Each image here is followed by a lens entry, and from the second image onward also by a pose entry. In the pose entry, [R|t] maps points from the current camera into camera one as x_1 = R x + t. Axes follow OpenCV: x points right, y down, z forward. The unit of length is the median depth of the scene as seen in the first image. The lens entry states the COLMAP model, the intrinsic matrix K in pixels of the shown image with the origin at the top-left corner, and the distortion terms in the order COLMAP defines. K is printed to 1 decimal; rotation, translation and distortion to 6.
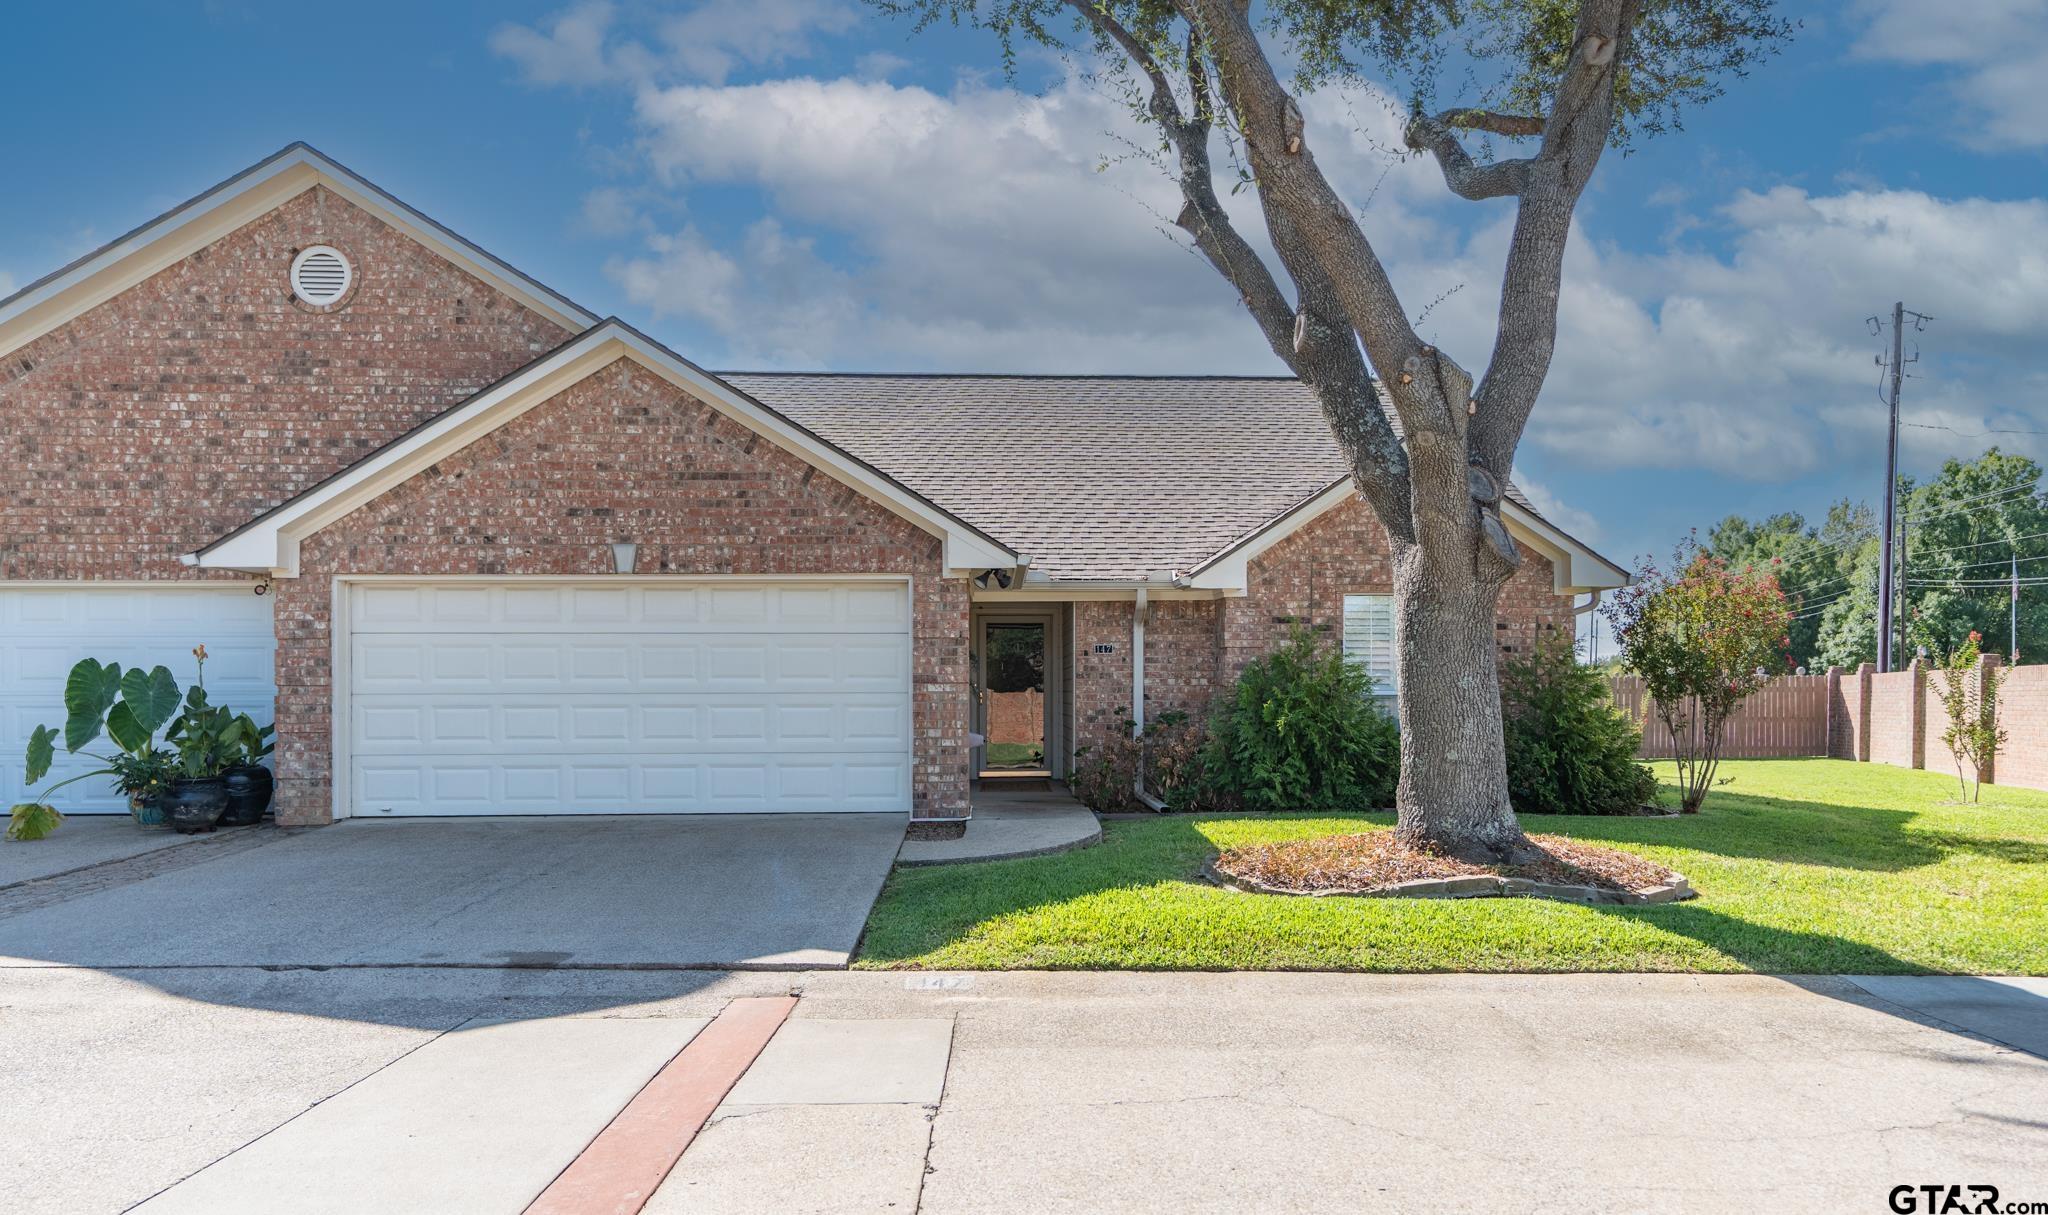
lens RADIAL K [[1347.7, 0, 1023.9], [0, 1347.7, 700.4], [0, 0, 1]] dist [-0.000435, -0.002475]
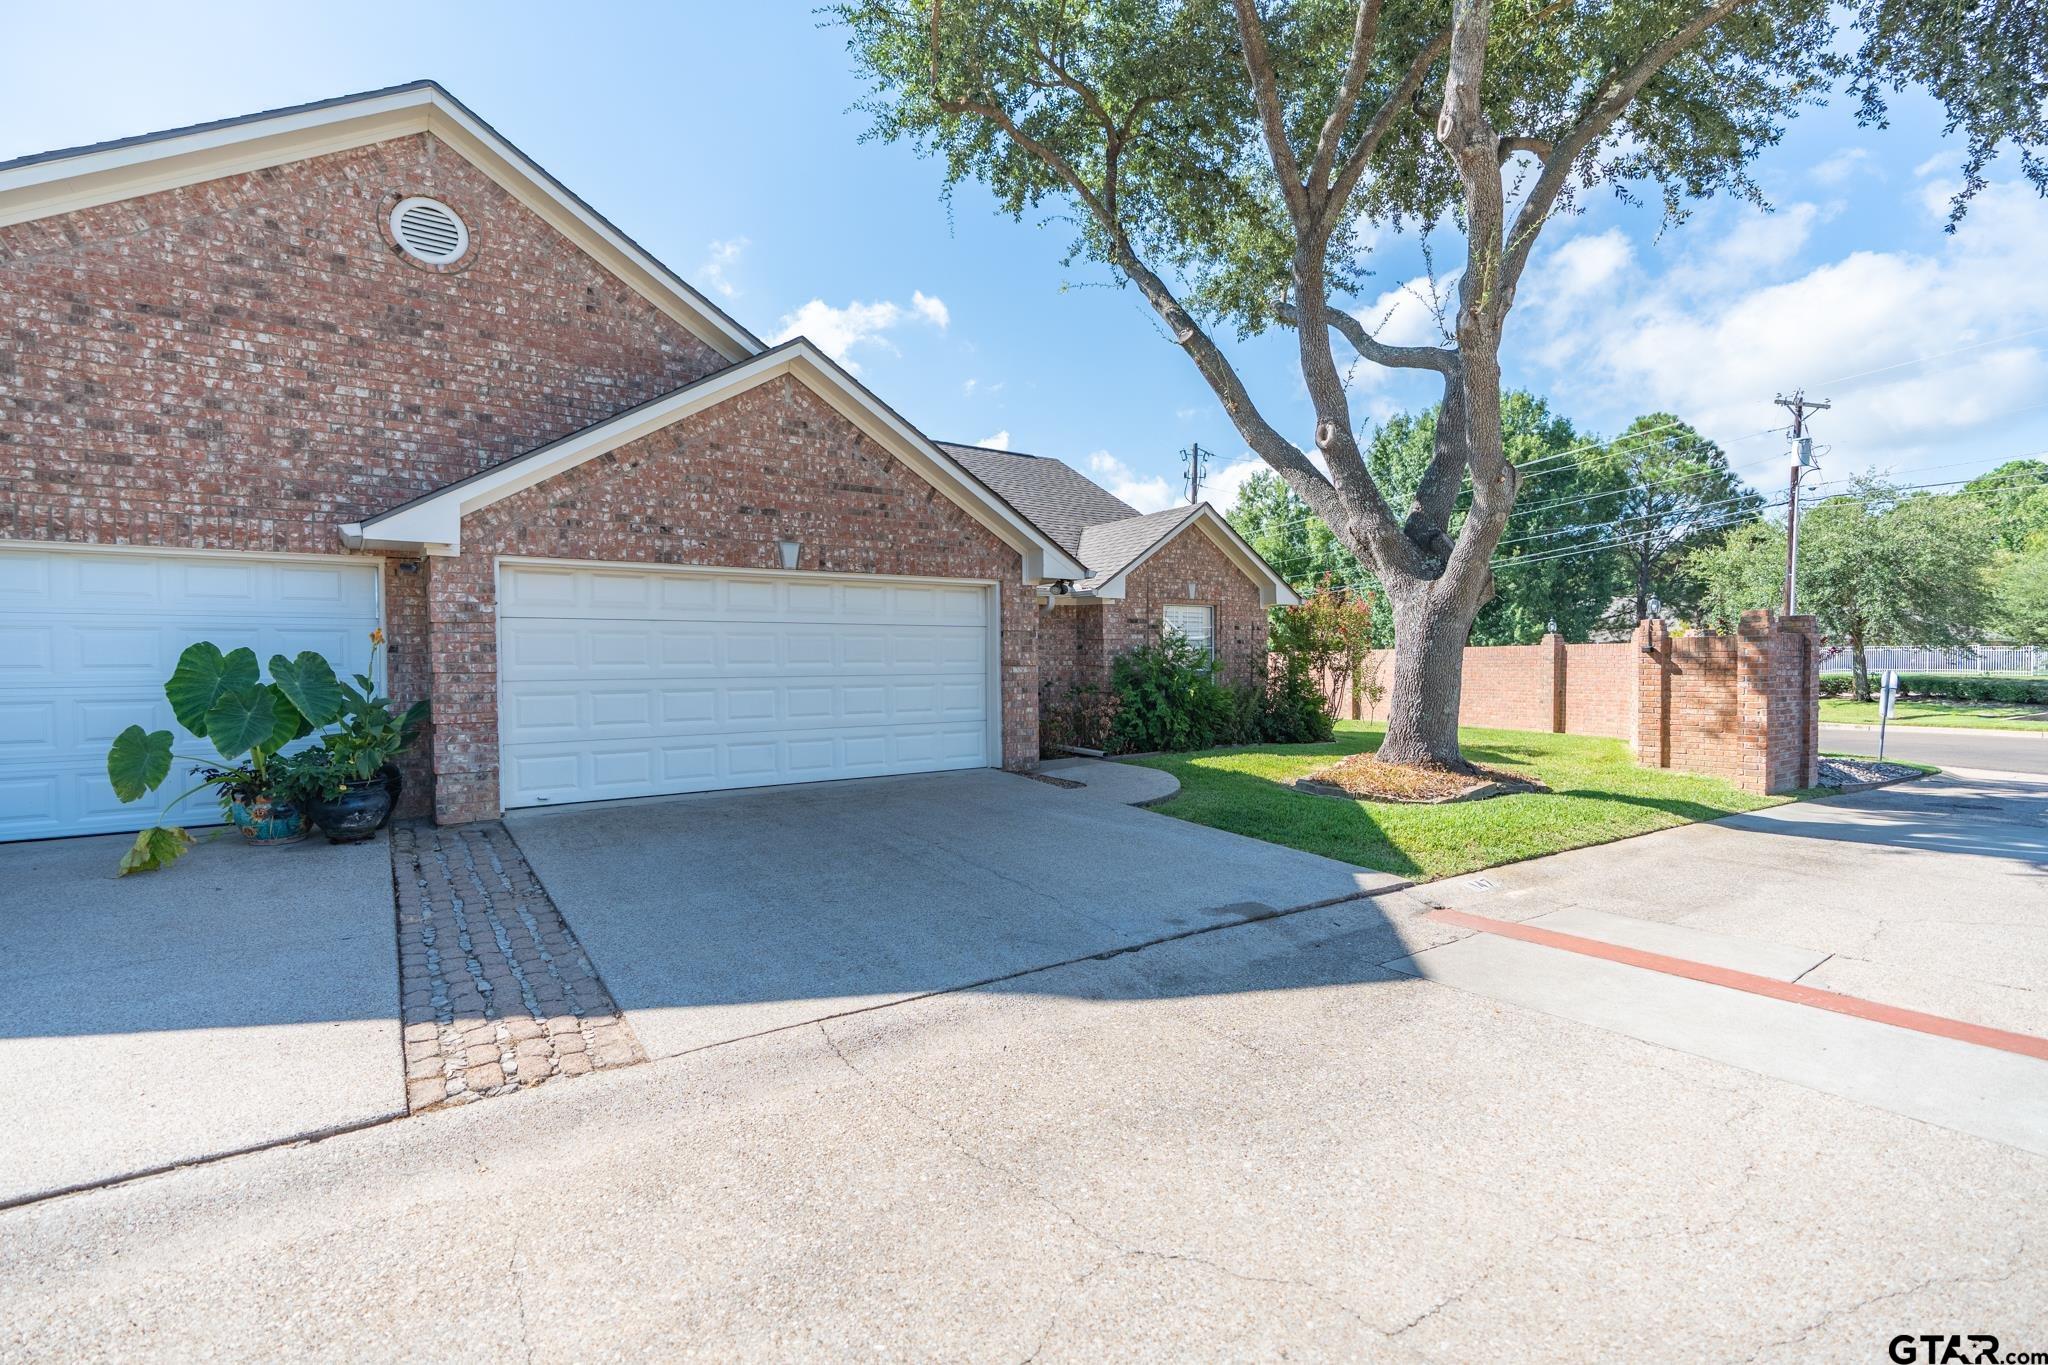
lens RADIAL K [[934.2, 0, 1024.0], [0, 934.2, 682.5], [0, 0, 1]] dist [-0.000830, 0.000466]
pose [[0.846674, -0.015296, 0.531892, -0.529537], [0.009097, 0.999857, 0.014273, -0.009538], [-0.532034, -0.007246, 0.846692, 0.237494]]
